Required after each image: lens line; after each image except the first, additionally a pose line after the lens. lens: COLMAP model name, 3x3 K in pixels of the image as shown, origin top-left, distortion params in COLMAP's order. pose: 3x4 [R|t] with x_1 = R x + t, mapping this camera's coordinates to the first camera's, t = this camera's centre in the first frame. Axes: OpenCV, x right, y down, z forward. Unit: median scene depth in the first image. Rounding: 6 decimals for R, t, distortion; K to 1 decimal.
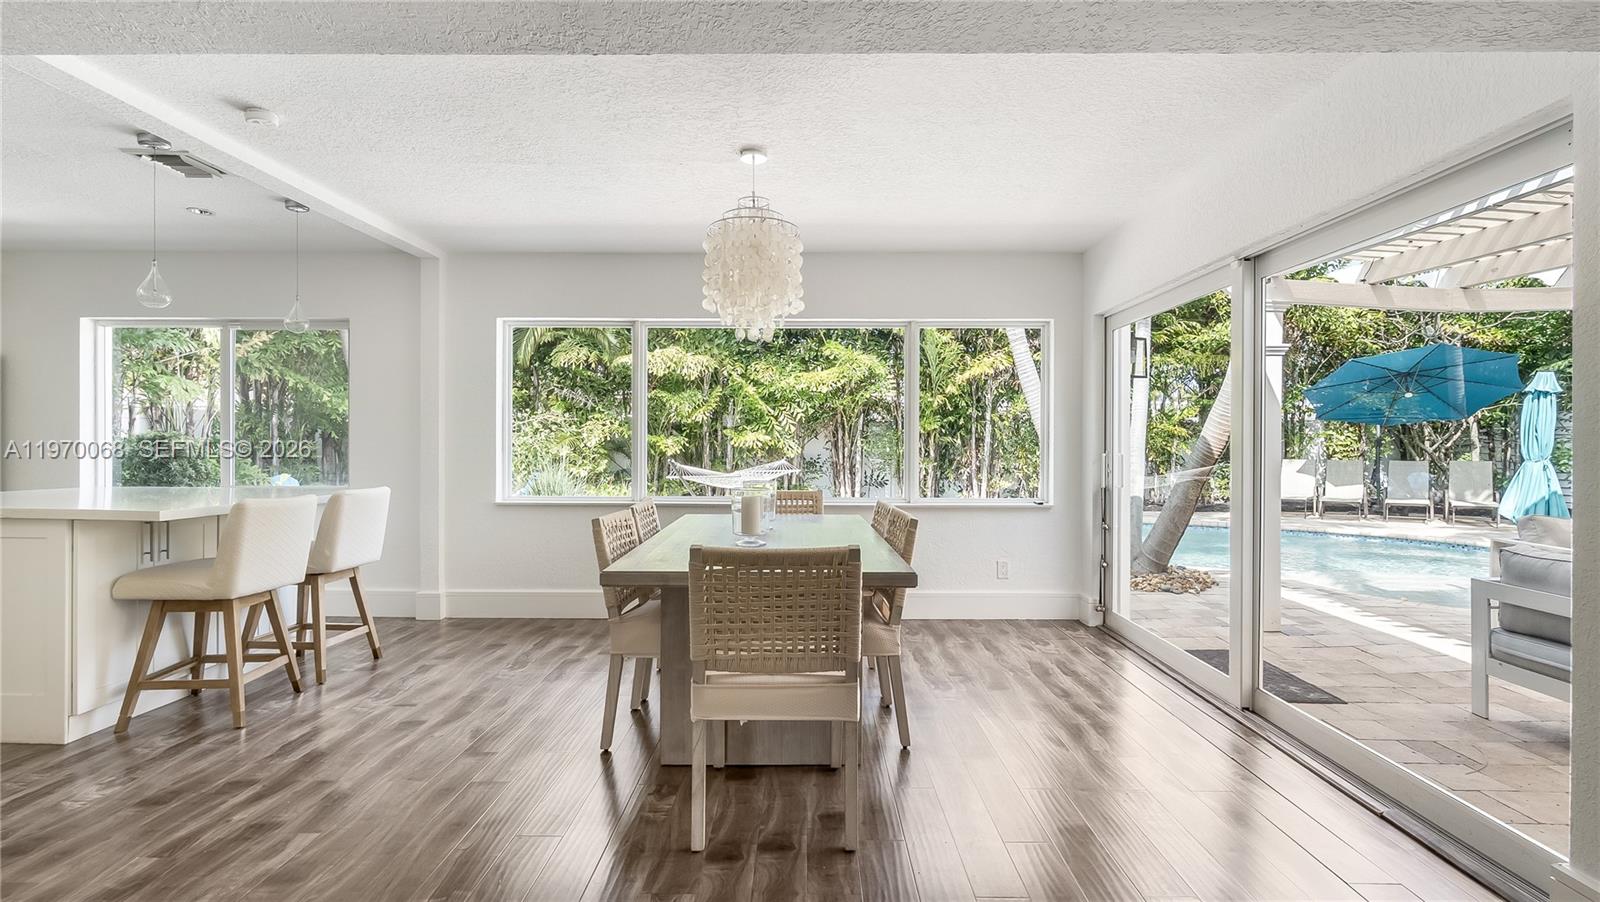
lens RADIAL K [[740.8, 0, 800.6], [0, 740.8, 448.3], [0, 0, 1]] dist [-0.003476, -0.000050]
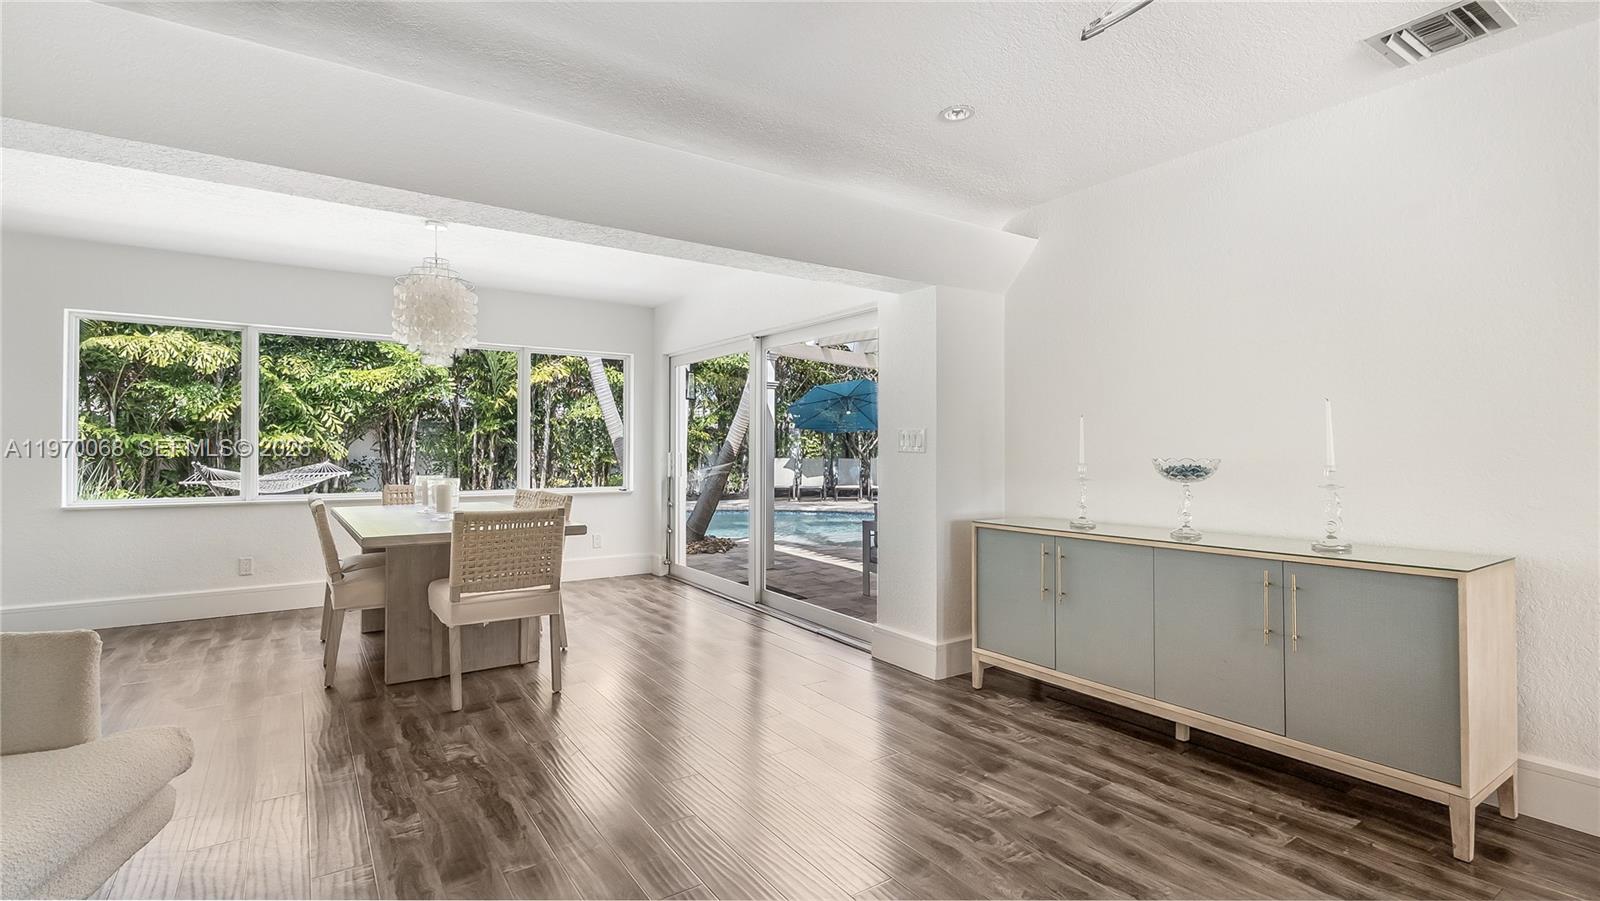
lens RADIAL K [[733.7, 0, 803.9], [0, 733.7, 448.3], [0, 0, 1]] dist [-0.005713, -0.000600]
pose [[0.815264, 0.000906, 0.579089, -0.069688], [0.000342, 0.999998, -0.002046, 0.000427], [-0.579090, 0.001867, 0.815262, -0.106154]]
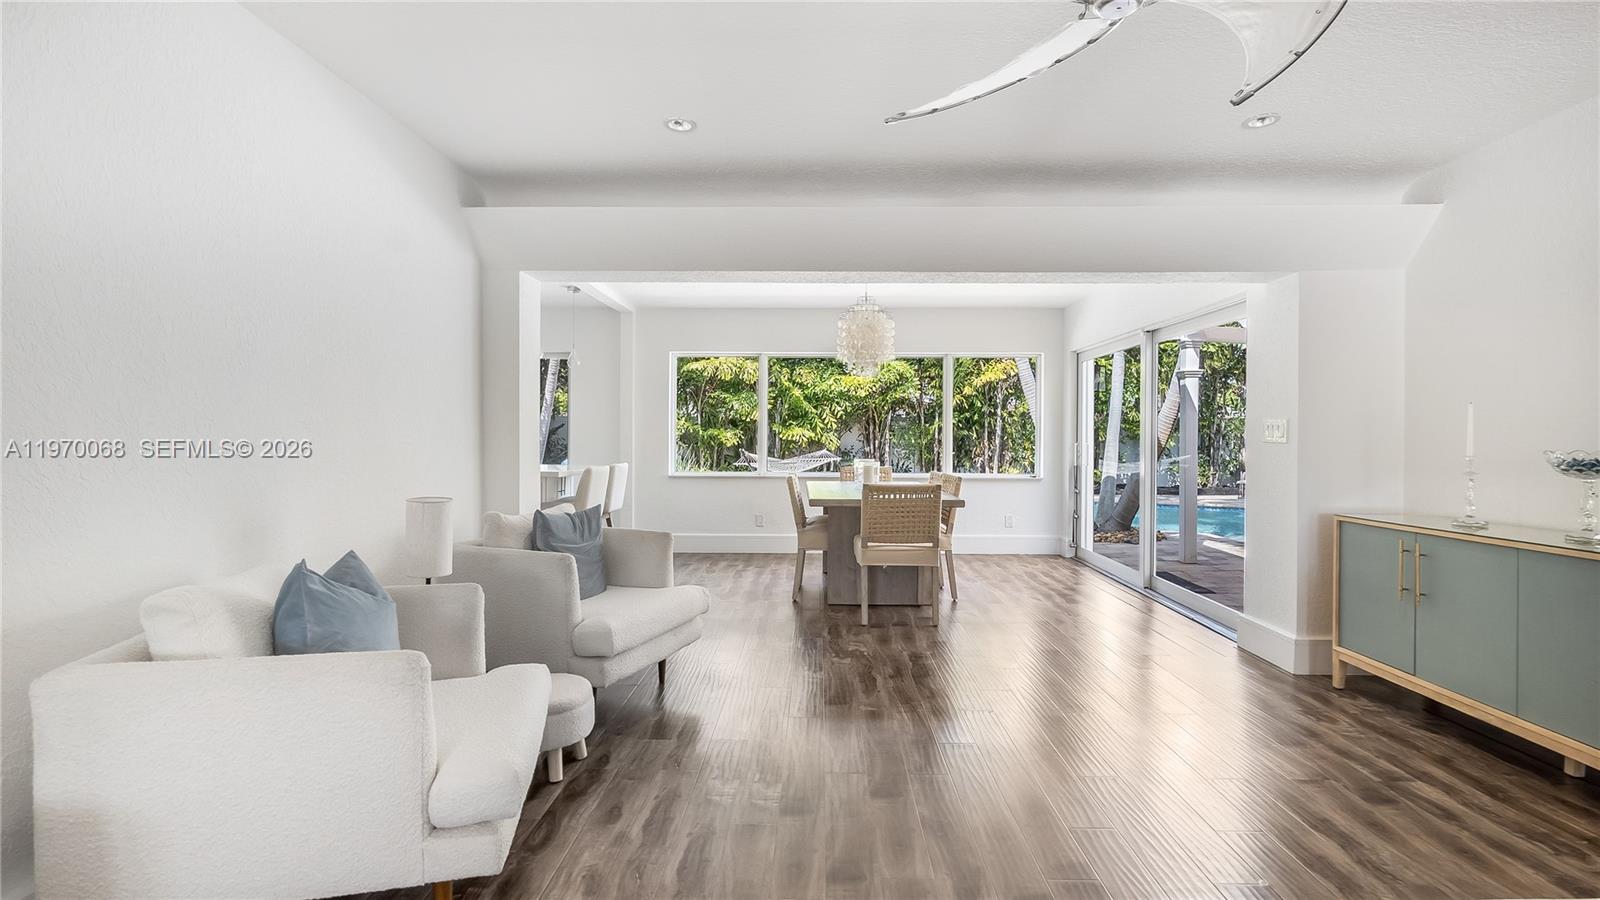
lens RADIAL K [[740.8, 0, 800.6], [0, 740.8, 447.3], [0, 0, 1]] dist [-0.003476, -0.000050]
pose [[0.999915, 0.000955, -0.013020, -0.048199], [-0.000839, 0.999960, 0.008884, 0.000756], [0.013028, -0.008872, 0.999876, -0.187304]]
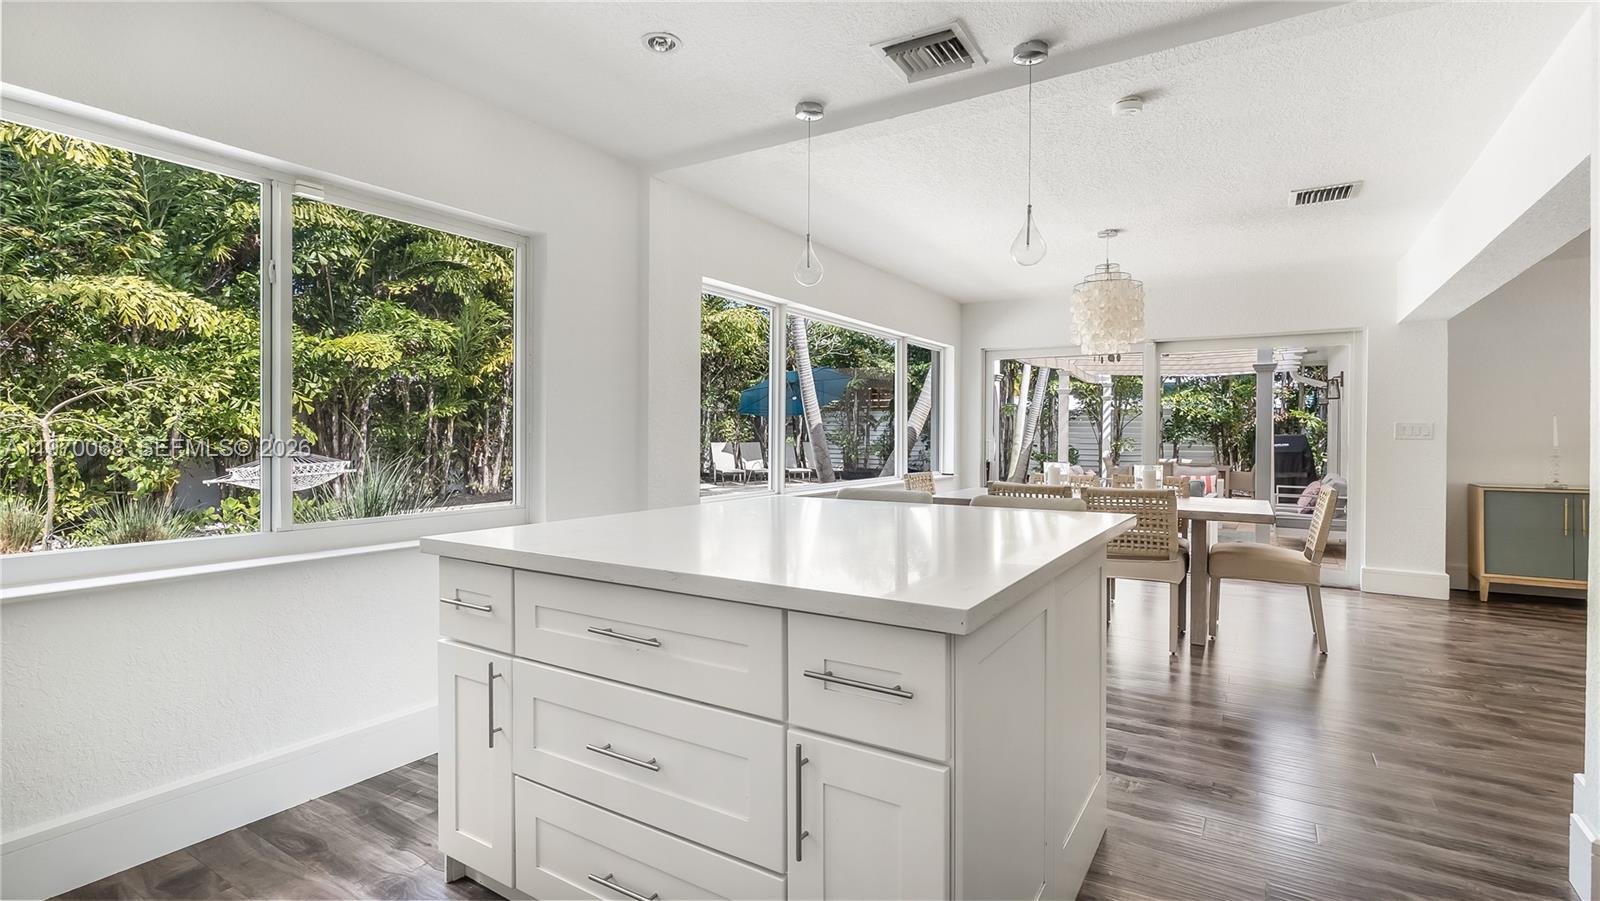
lens RADIAL K [[733.7, 0, 803.9], [0, 733.7, 448.3], [0, 0, 1]] dist [-0.005713, -0.000600]
pose [[0.527251, -0.017658, 0.849526, -0.396444], [-0.000596, 0.999776, 0.021151, -0.002040], [-0.849709, -0.011658, 0.527123, 0.190828]]
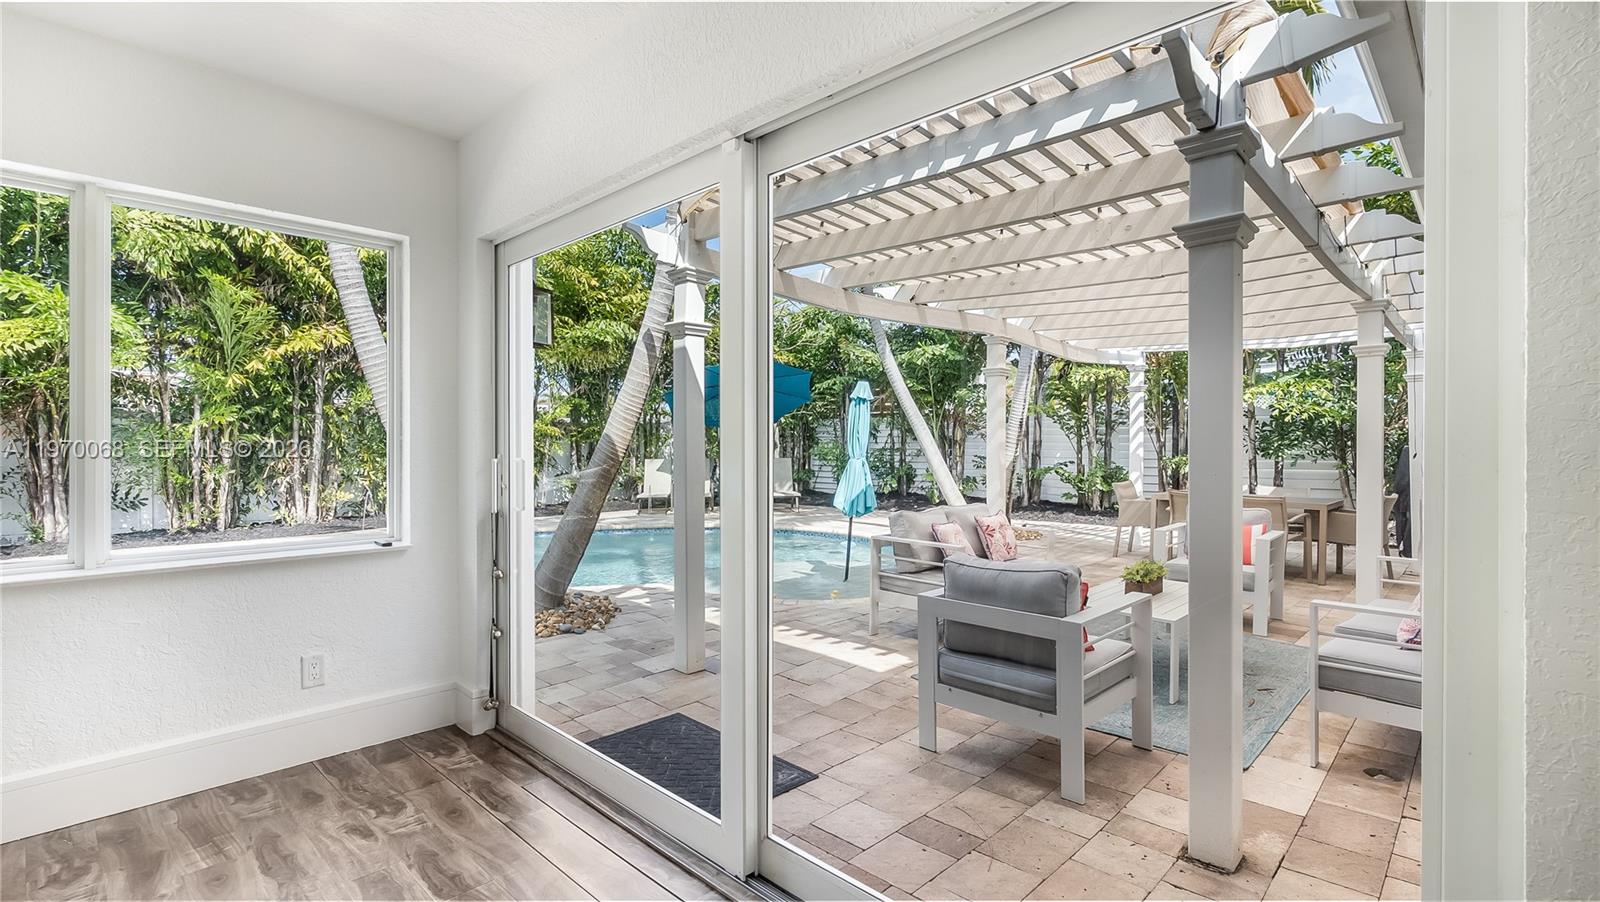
lens RADIAL K [[740.8, 0, 800.6], [0, 740.8, 448.3], [0, 0, 1]] dist [-0.003476, -0.000050]
pose [[0.686350, -0.004394, 0.727258, 0.046212], [0.005208, 0.999986, 0.001127, -0.000188], [-0.727252, 0.003013, 0.686363, 0.134997]]
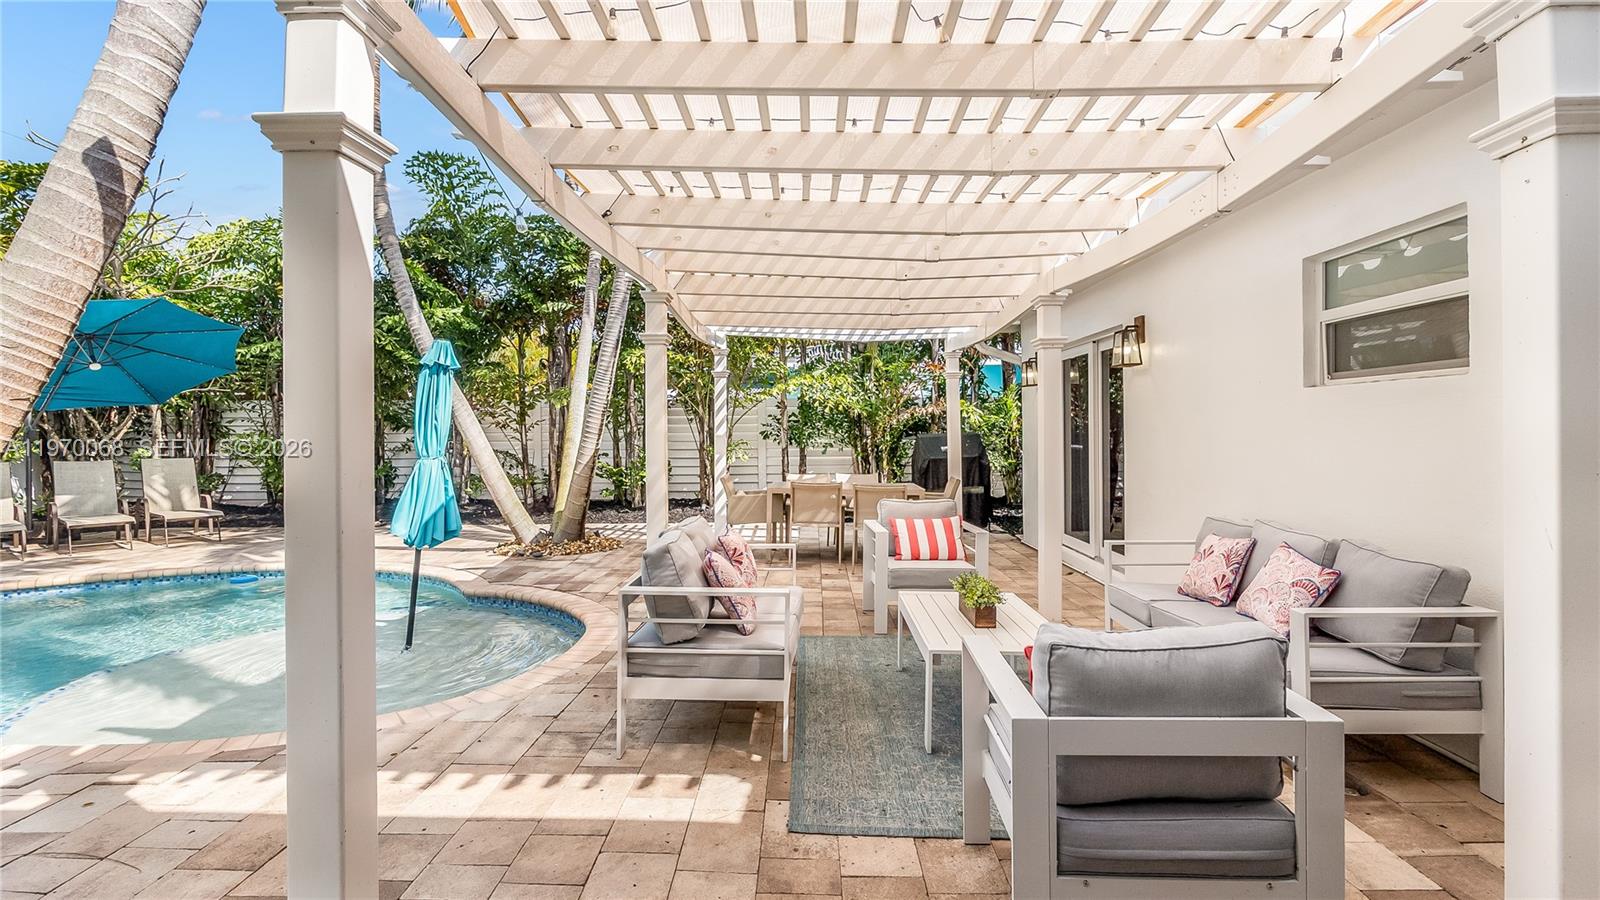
lens RADIAL K [[742.4, 0, 793.1], [0, 742.4, 437.7], [0, 0, 1]] dist [-0.004097, -0.000389]
pose [[0.011978, -0.006734, 0.999906, 0.122301], [0.013053, 0.999893, 0.006578, -0.001593], [-0.999843, 0.012973, 0.012064, 0.313427]]
